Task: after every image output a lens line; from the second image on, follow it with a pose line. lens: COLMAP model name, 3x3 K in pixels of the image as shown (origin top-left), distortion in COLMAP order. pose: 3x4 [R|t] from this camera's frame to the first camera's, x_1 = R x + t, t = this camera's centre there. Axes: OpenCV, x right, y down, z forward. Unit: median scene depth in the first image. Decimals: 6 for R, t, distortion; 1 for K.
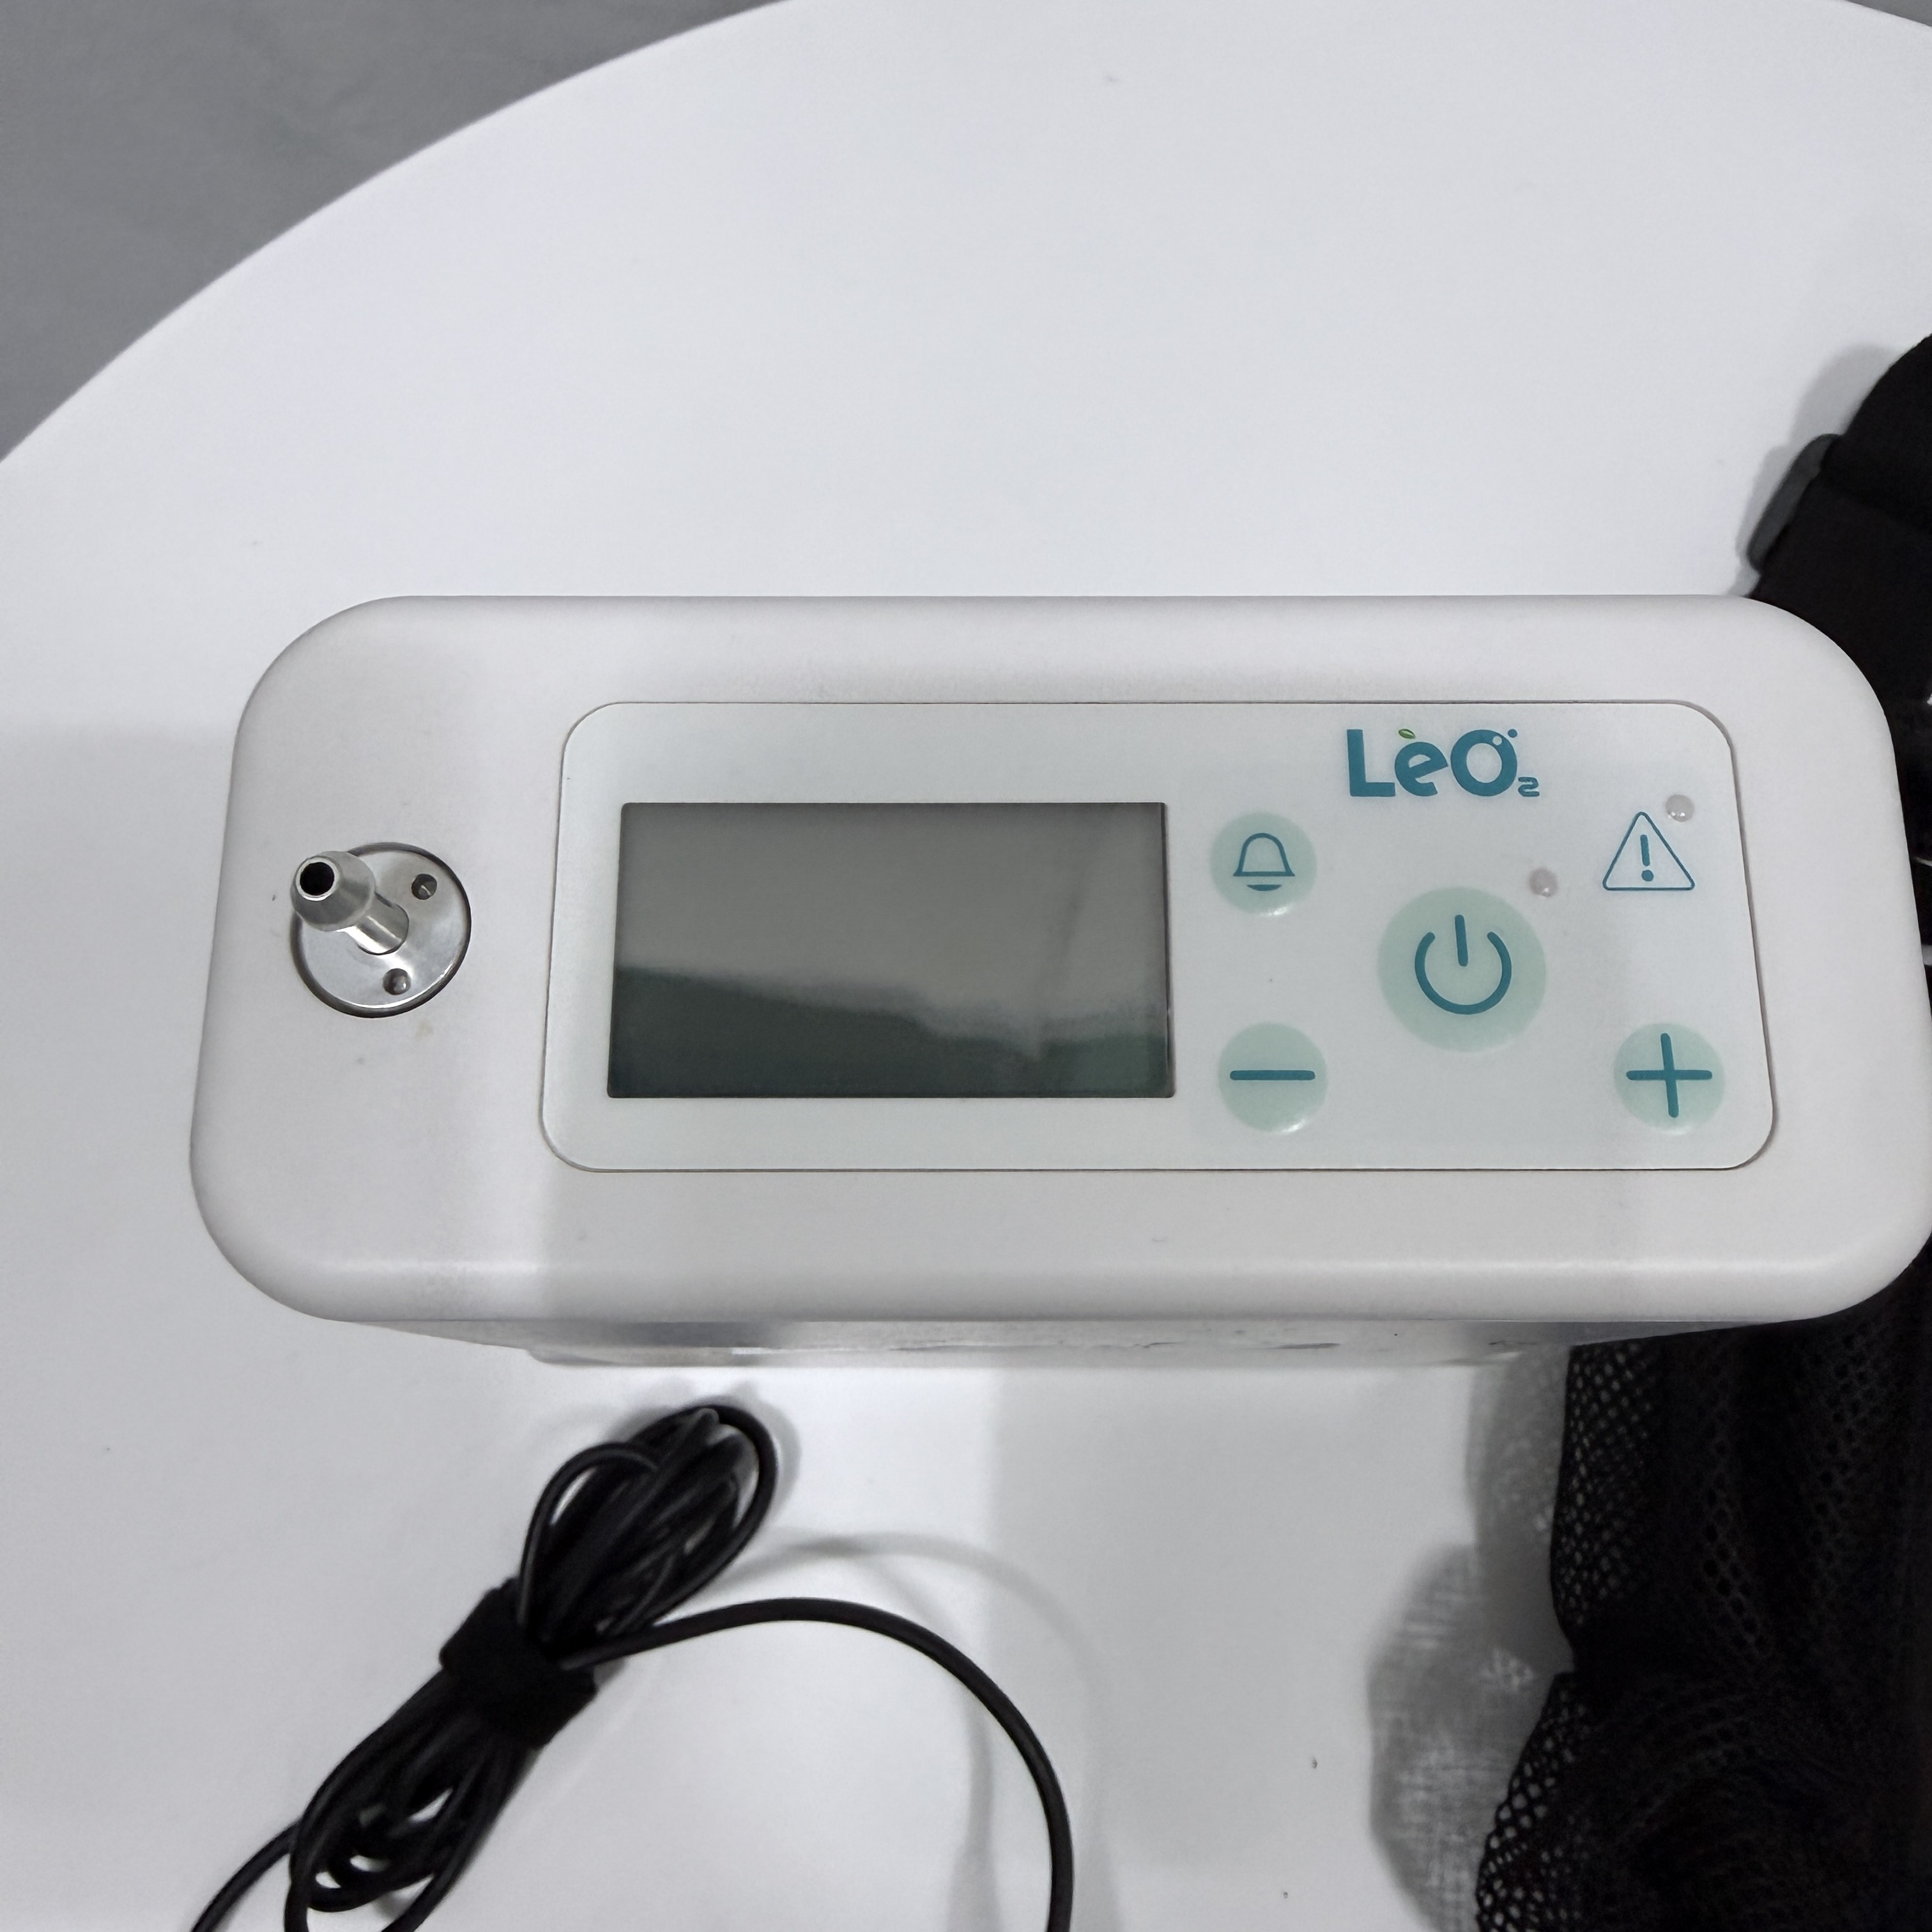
lens RADIAL K [[1856.3, 0, 969.9], [0, 1856.3, 878.2], [0, 0, 1]] dist [0.023108, 0.000000]
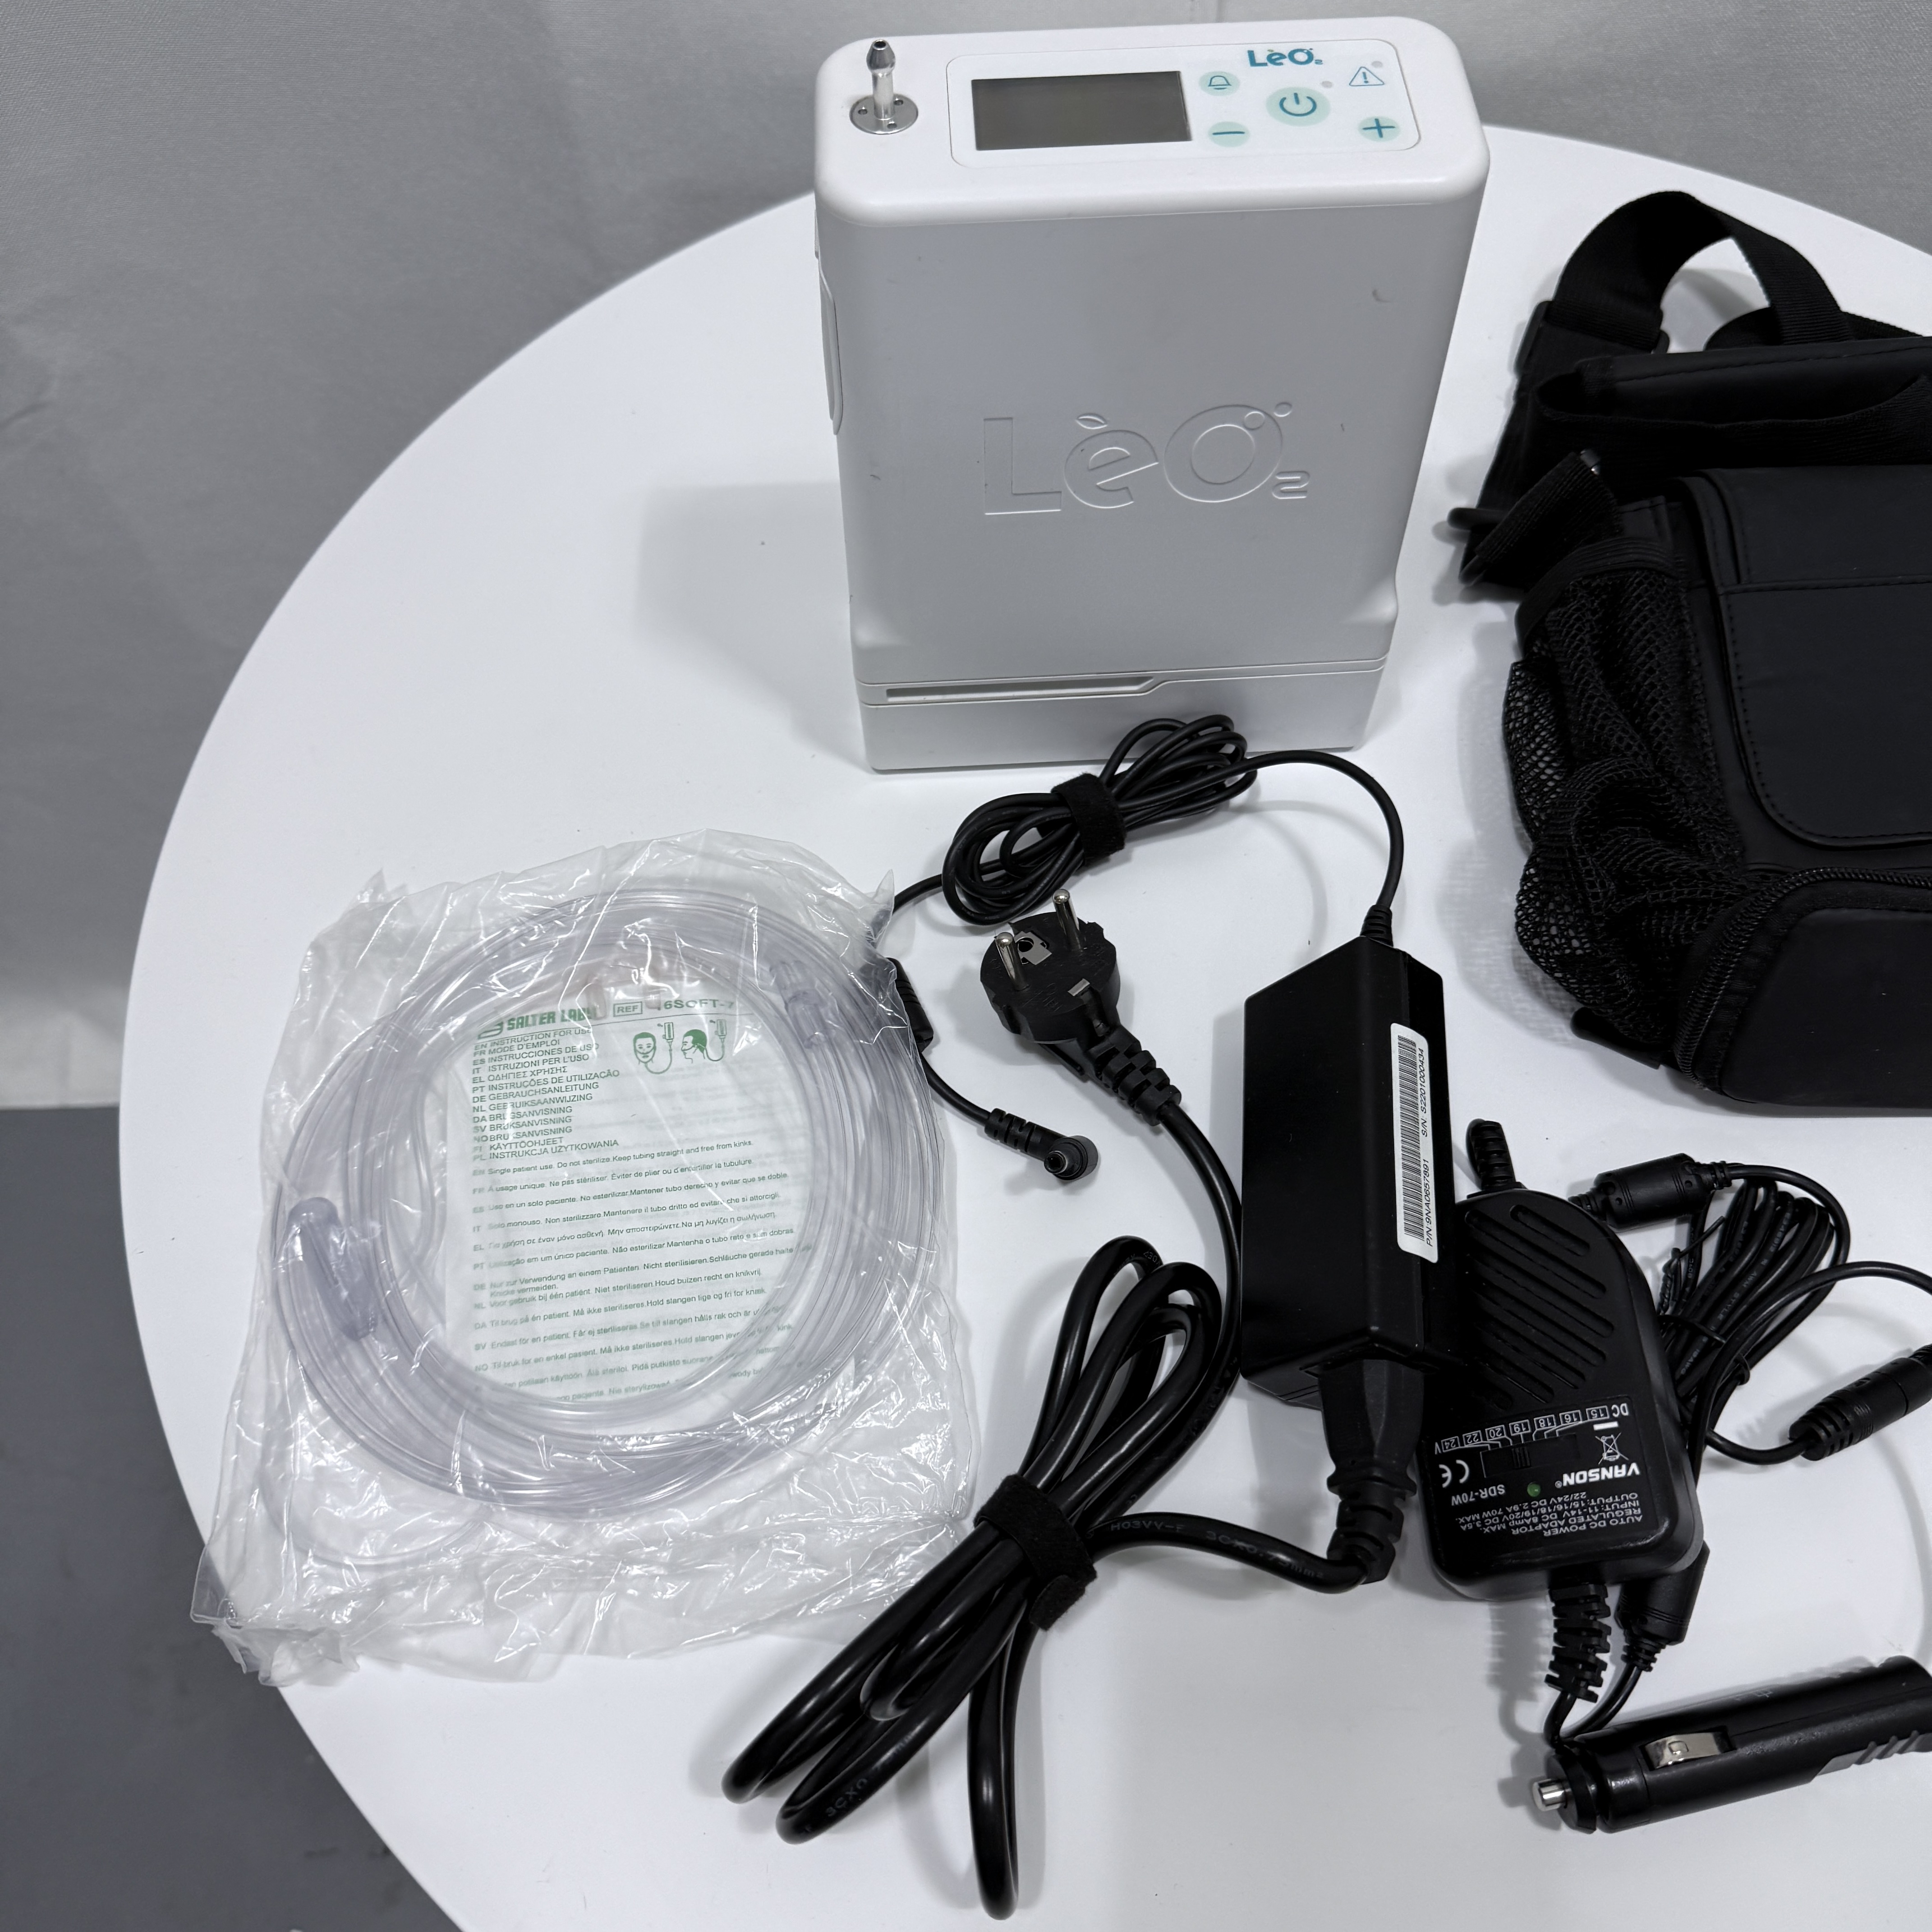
lens RADIAL K [[1856.3, 0, 949.5], [0, 1856.3, 970.2], [0, 0, 1]] dist [0.023108, 0.000000]
pose [[0.998827, -0.048413, 0.000060, -0.277524], [0.046735, 0.963874, -0.262225, 1.845825], [0.012638, 0.261920, 0.965007, -1.193431]]
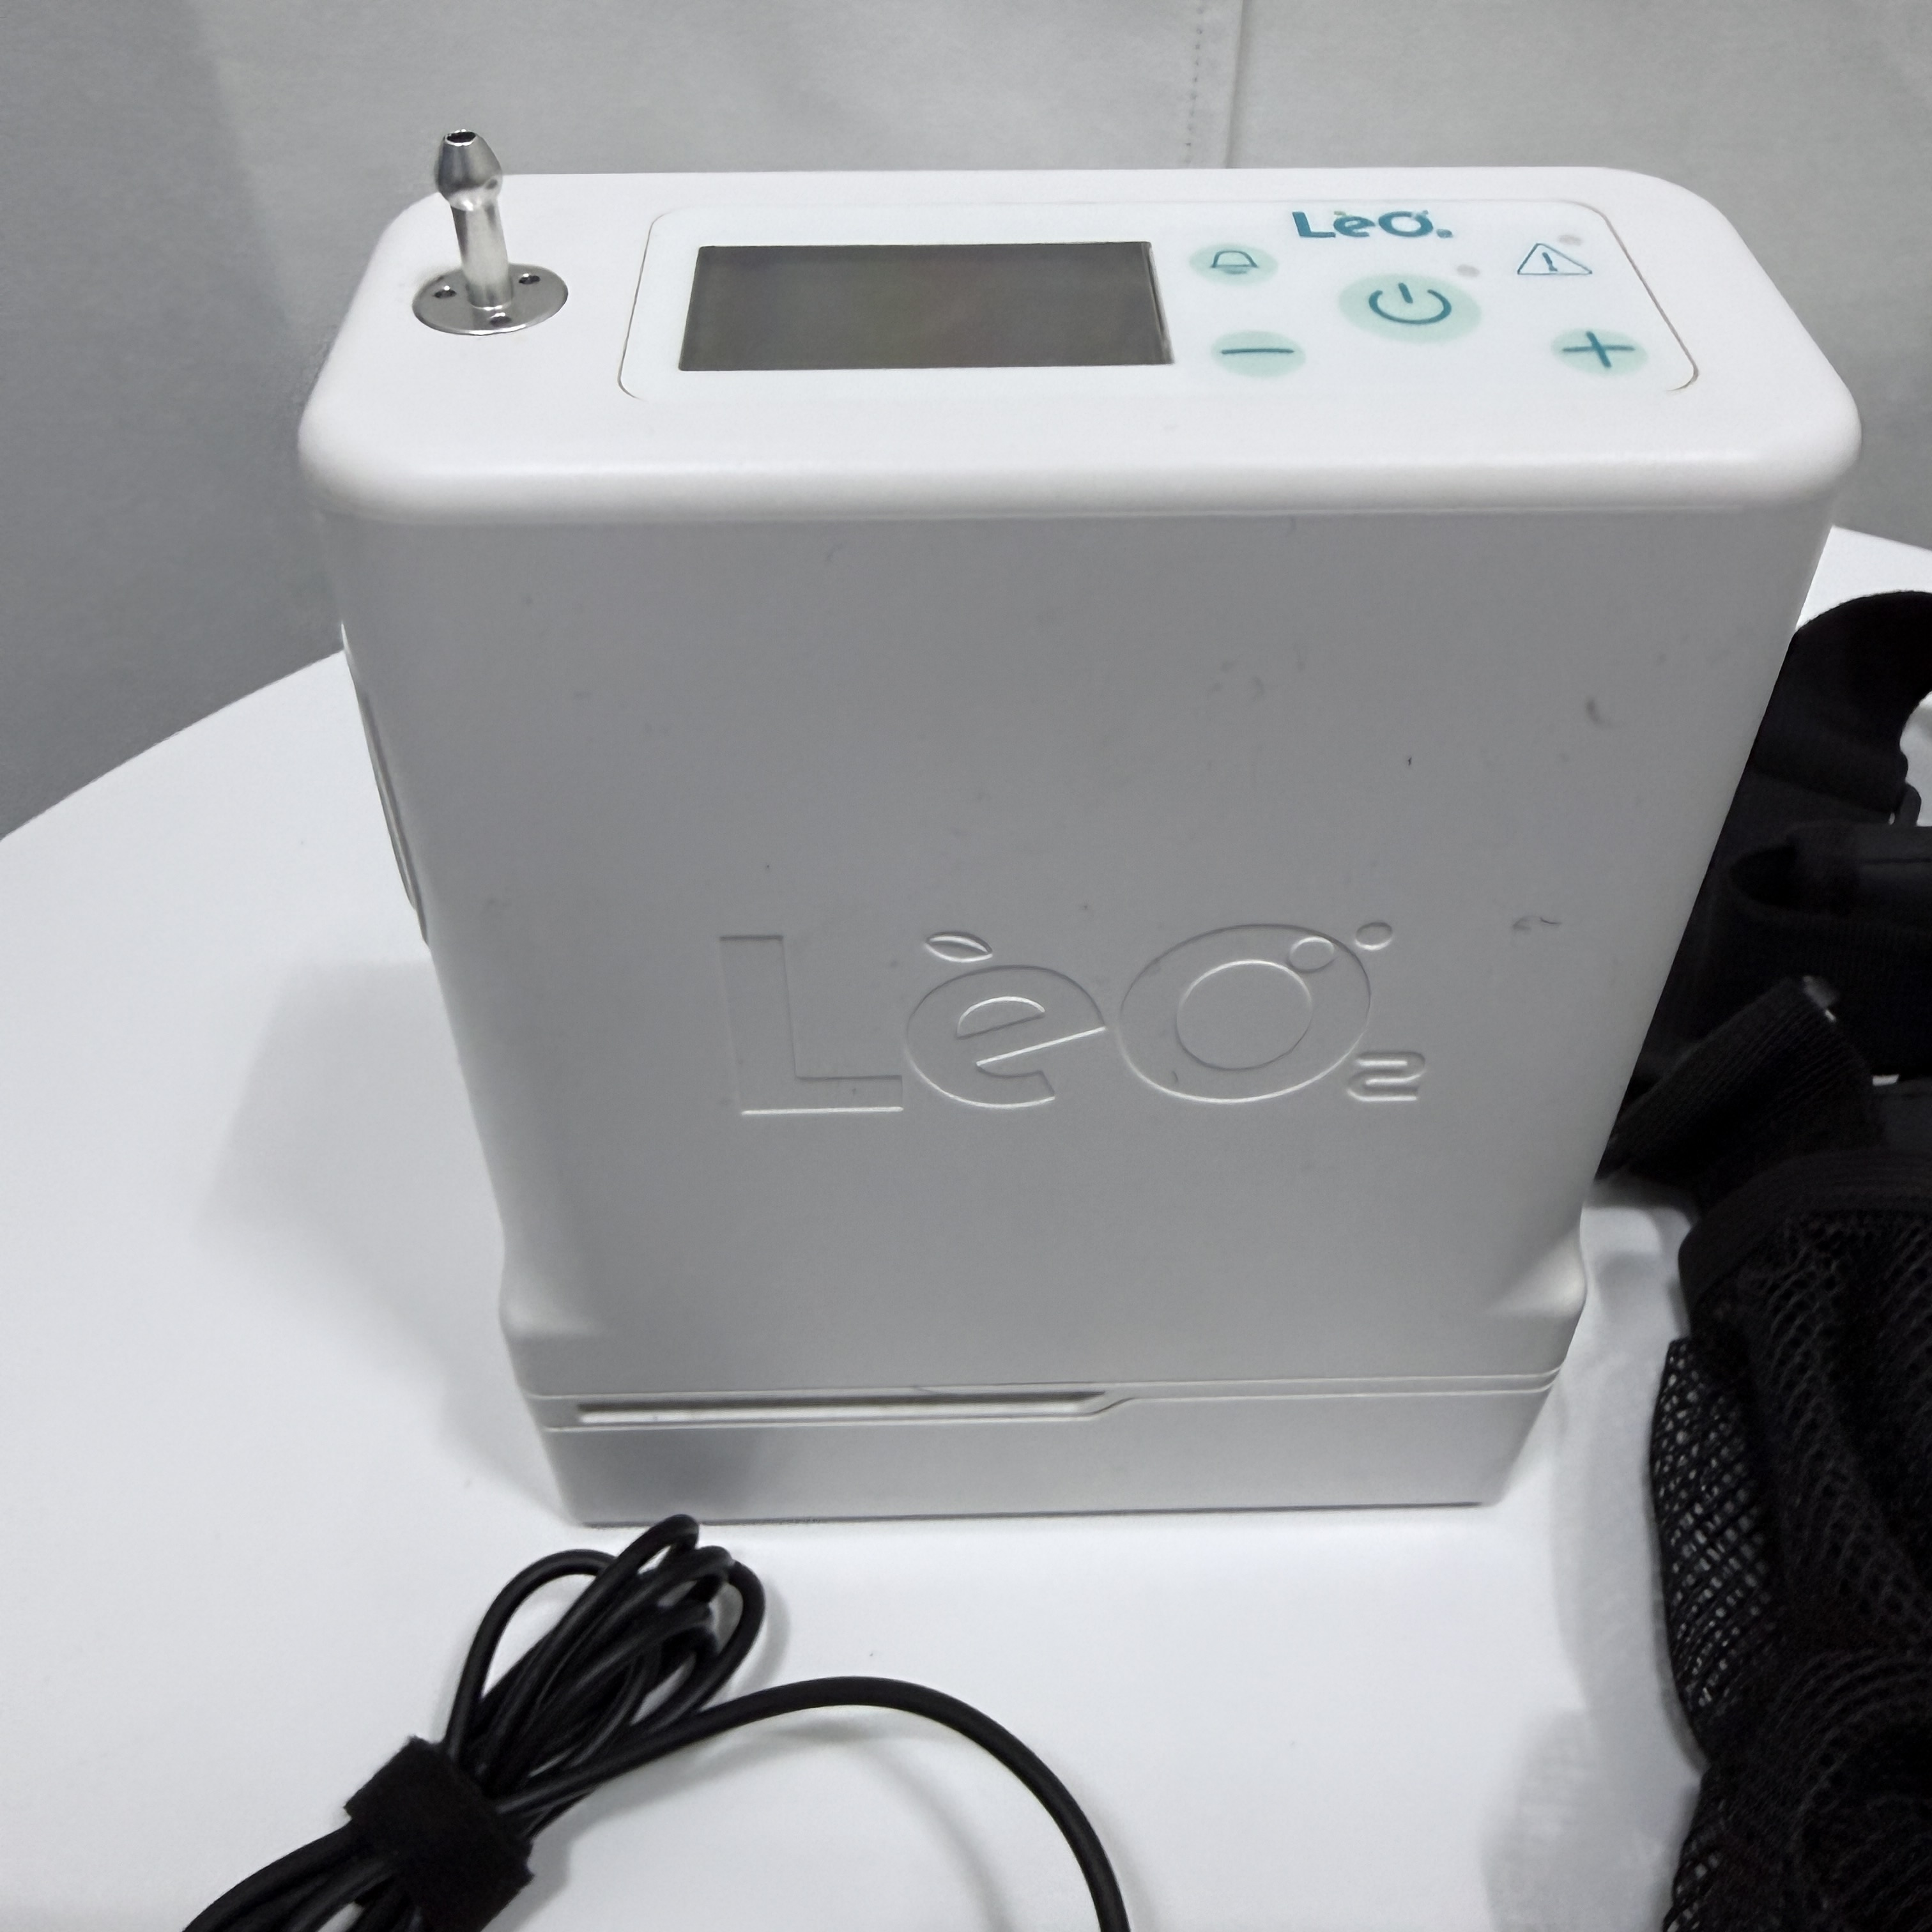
lens RADIAL K [[1856.3, 0, 973.5], [0, 1856.3, 833.1], [0, 0, 1]] dist [0.023108, 0.000000]
pose [[0.999548, -0.015794, 0.025572, -0.045827], [0.026529, 0.863529, -0.503601, 0.905597], [-0.014128, 0.504052, 0.863558, 0.149833]]
